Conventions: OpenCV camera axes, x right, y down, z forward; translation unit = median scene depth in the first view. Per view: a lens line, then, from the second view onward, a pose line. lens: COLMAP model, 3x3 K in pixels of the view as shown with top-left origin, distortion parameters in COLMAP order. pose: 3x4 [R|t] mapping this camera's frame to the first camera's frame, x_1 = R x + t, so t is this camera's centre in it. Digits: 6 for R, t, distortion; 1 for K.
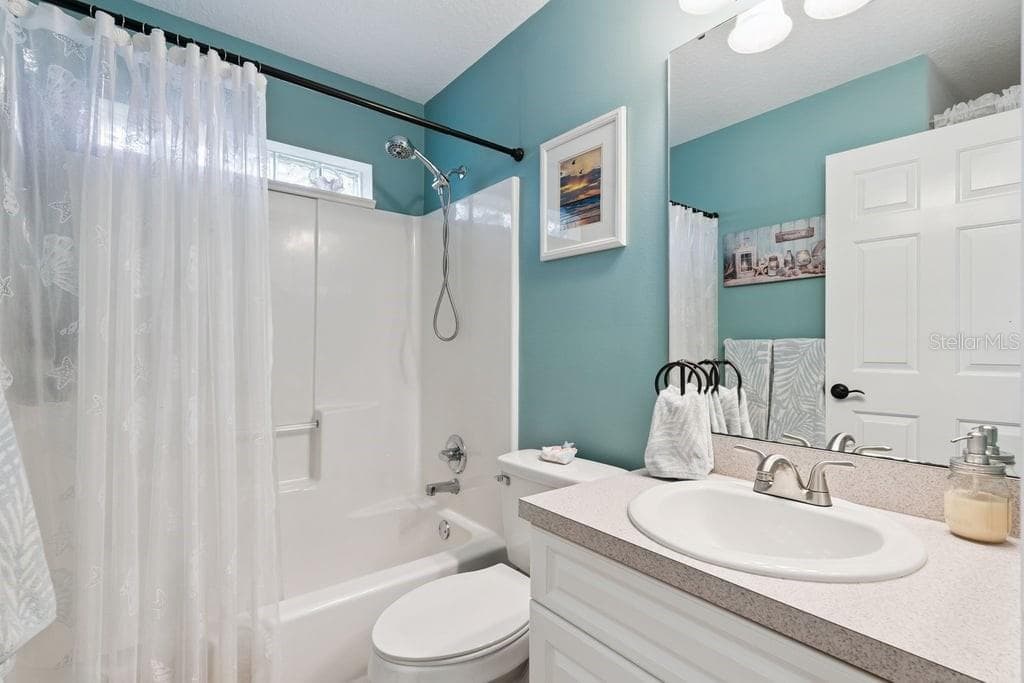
lens RADIAL K [[470.9, 0, 508.3], [0, 470.9, 340.9], [0, 0, 1]] dist [0.002518, 0.001060]
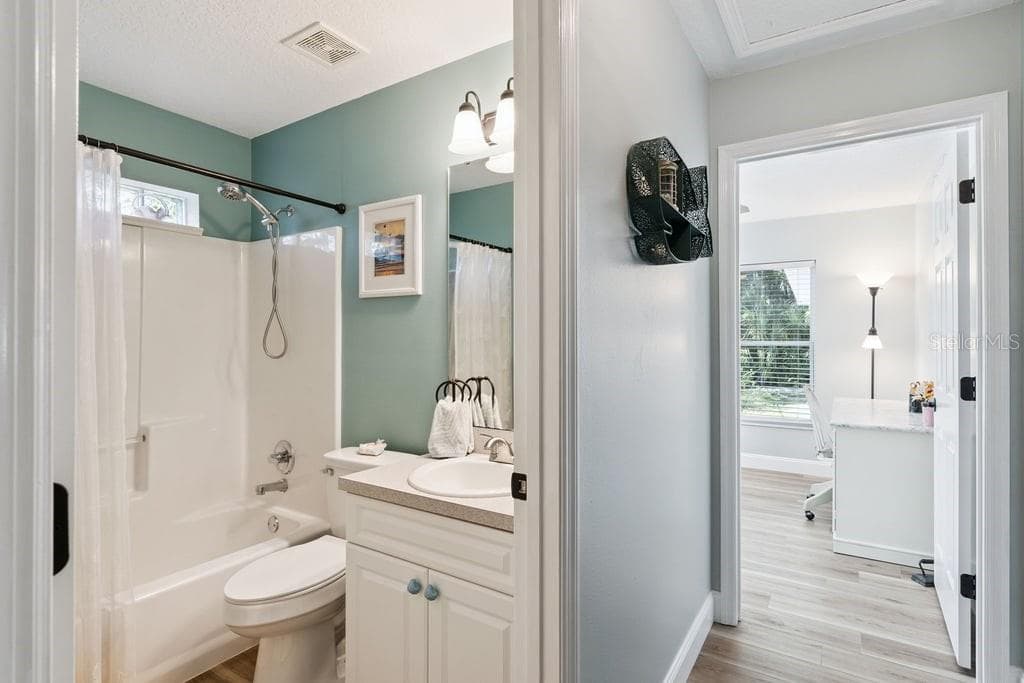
lens RADIAL K [[504.5, 0, 507.4], [0, 504.5, 338.6], [0, 0, 1]] dist [-0.005090, -0.000656]
pose [[0.946263, -0.000846, 0.323398, 0.006912], [-0.002434, 0.999950, 0.009738, -0.070758], [-0.323390, -0.010002, 0.946213, -0.388263]]
